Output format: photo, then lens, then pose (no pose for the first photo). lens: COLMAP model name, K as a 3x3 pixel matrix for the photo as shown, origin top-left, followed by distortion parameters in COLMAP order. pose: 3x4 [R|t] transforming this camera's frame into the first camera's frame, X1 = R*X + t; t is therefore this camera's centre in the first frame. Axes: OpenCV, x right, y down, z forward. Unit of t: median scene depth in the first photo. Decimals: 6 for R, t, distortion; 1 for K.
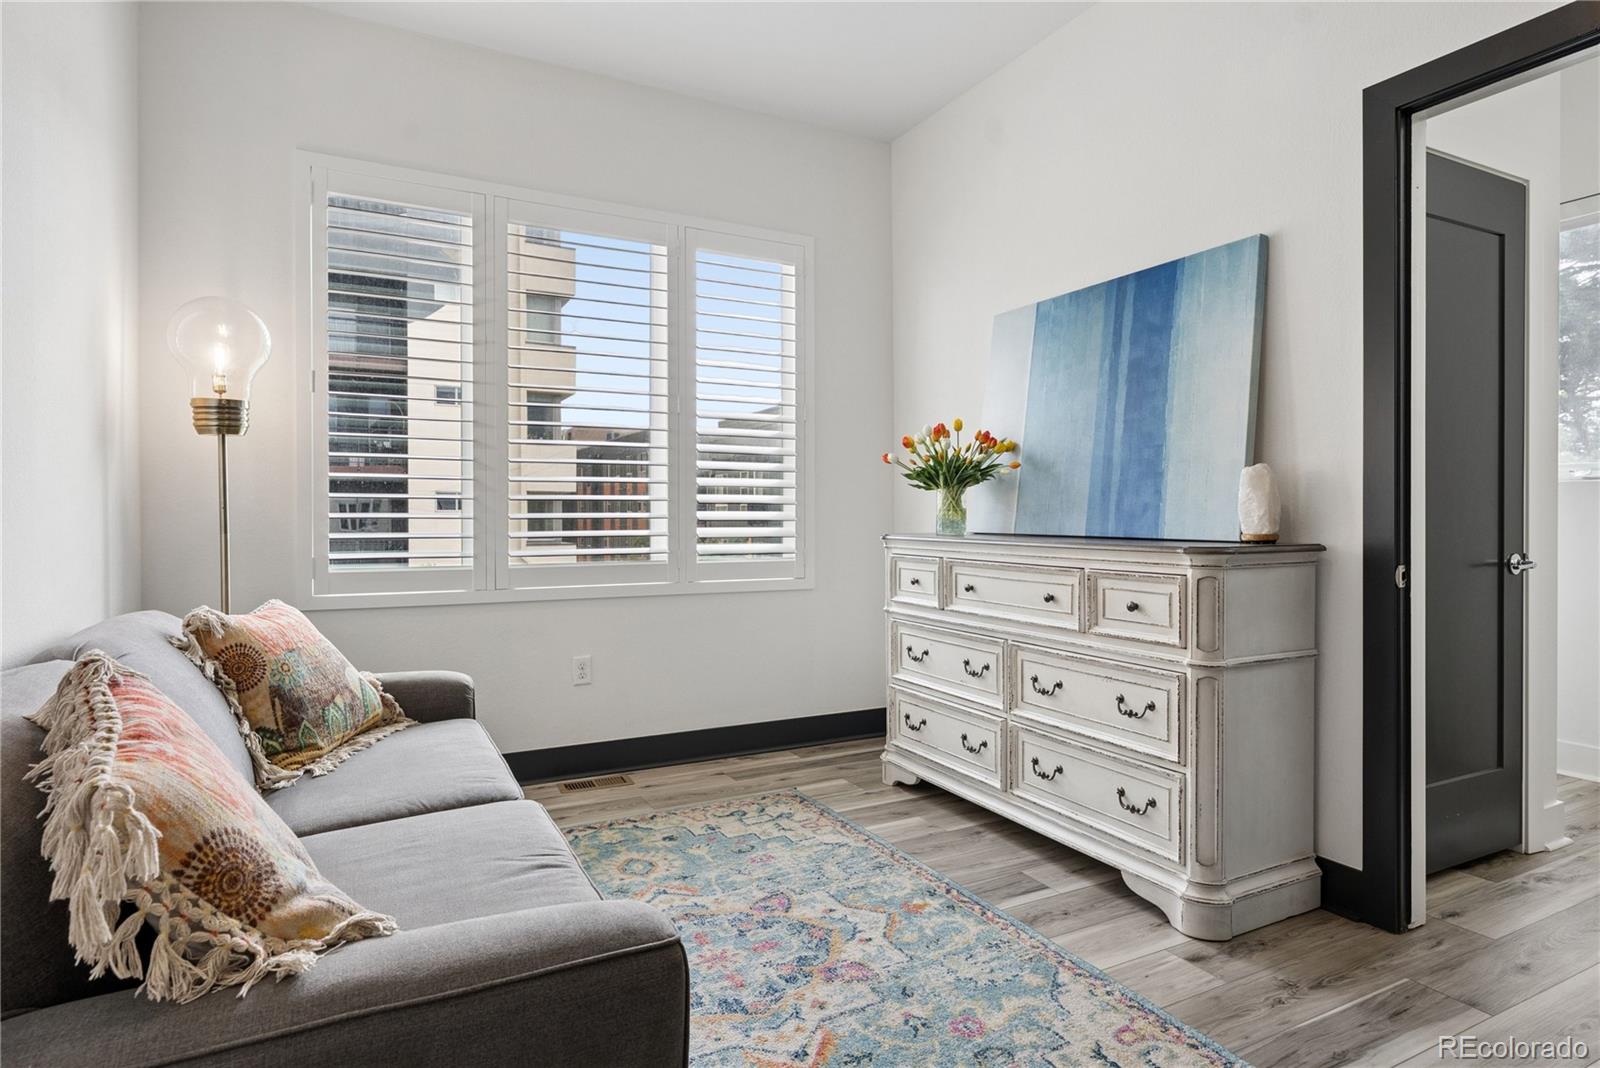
lens RADIAL K [[918.0, 0, 803.8], [0, 918.0, 526.2], [0, 0, 1]] dist [0.000585, -0.002940]
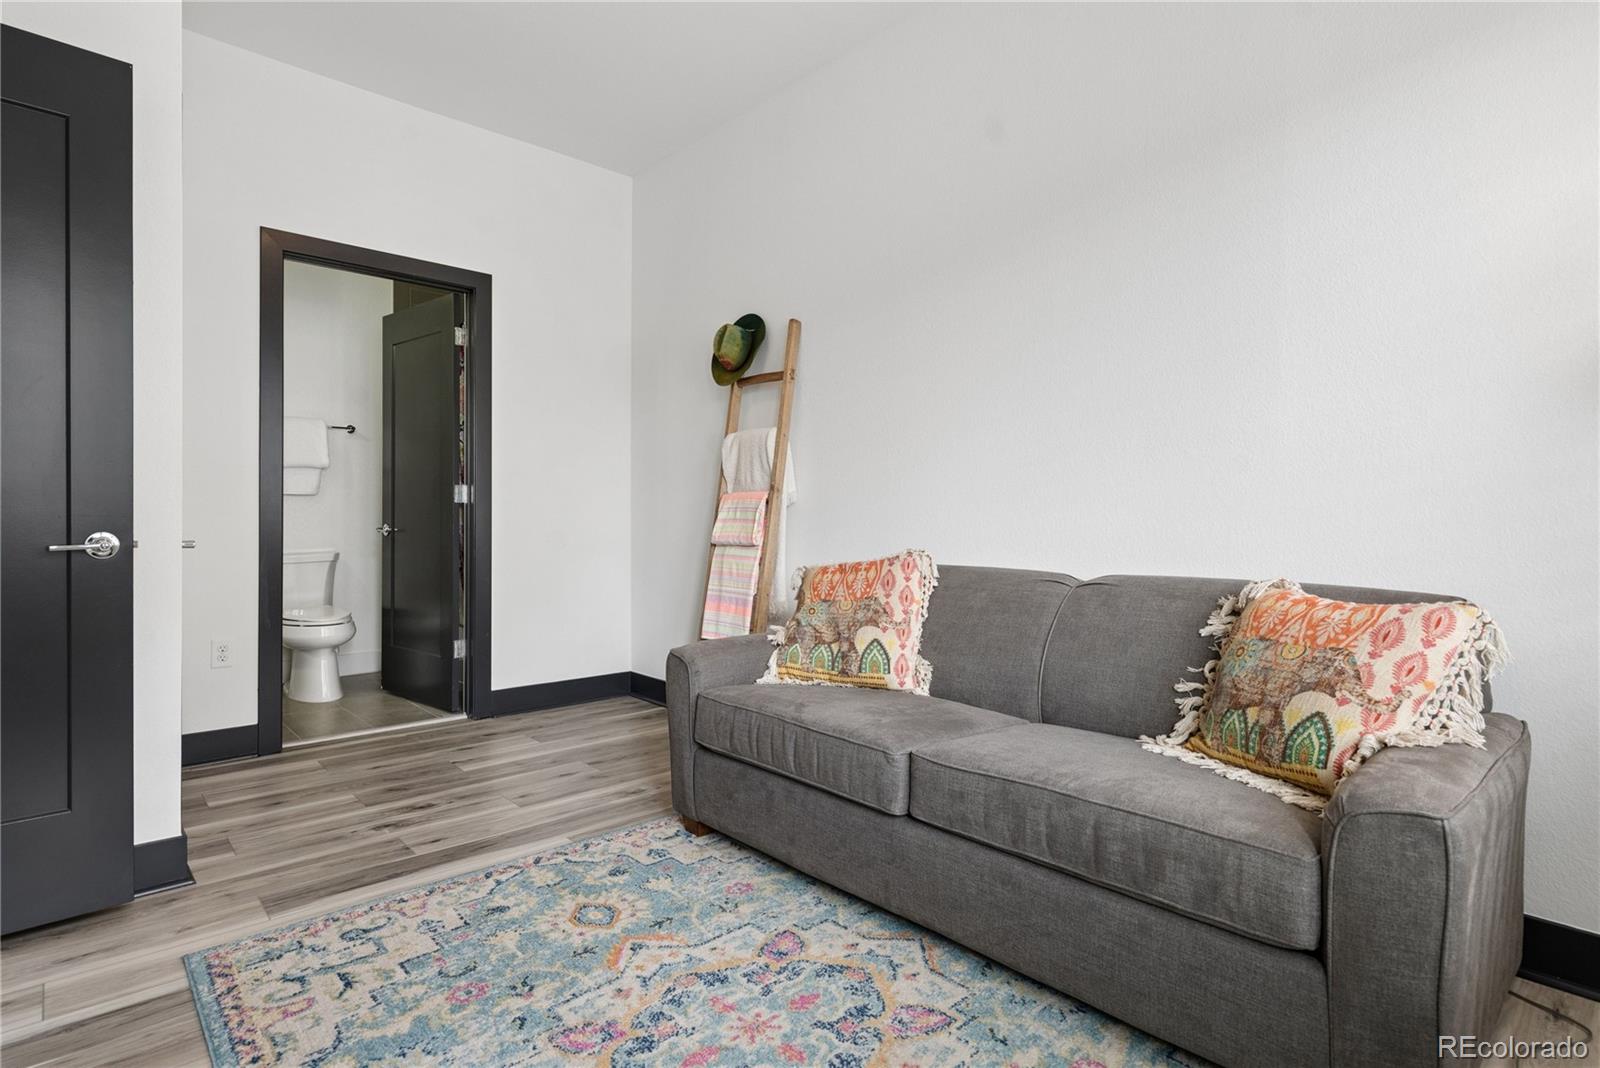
lens RADIAL K [[785.9, 0, 795.8], [0, 785.9, 528.7], [0, 0, 1]] dist [0.001781, -0.000885]
pose [[-0.966913, -0.002048, -0.255098, 0.050980], [-0.008176, 0.999703, 0.022965, 0.022862], [0.254976, 0.024290, -0.966642, 1.798044]]
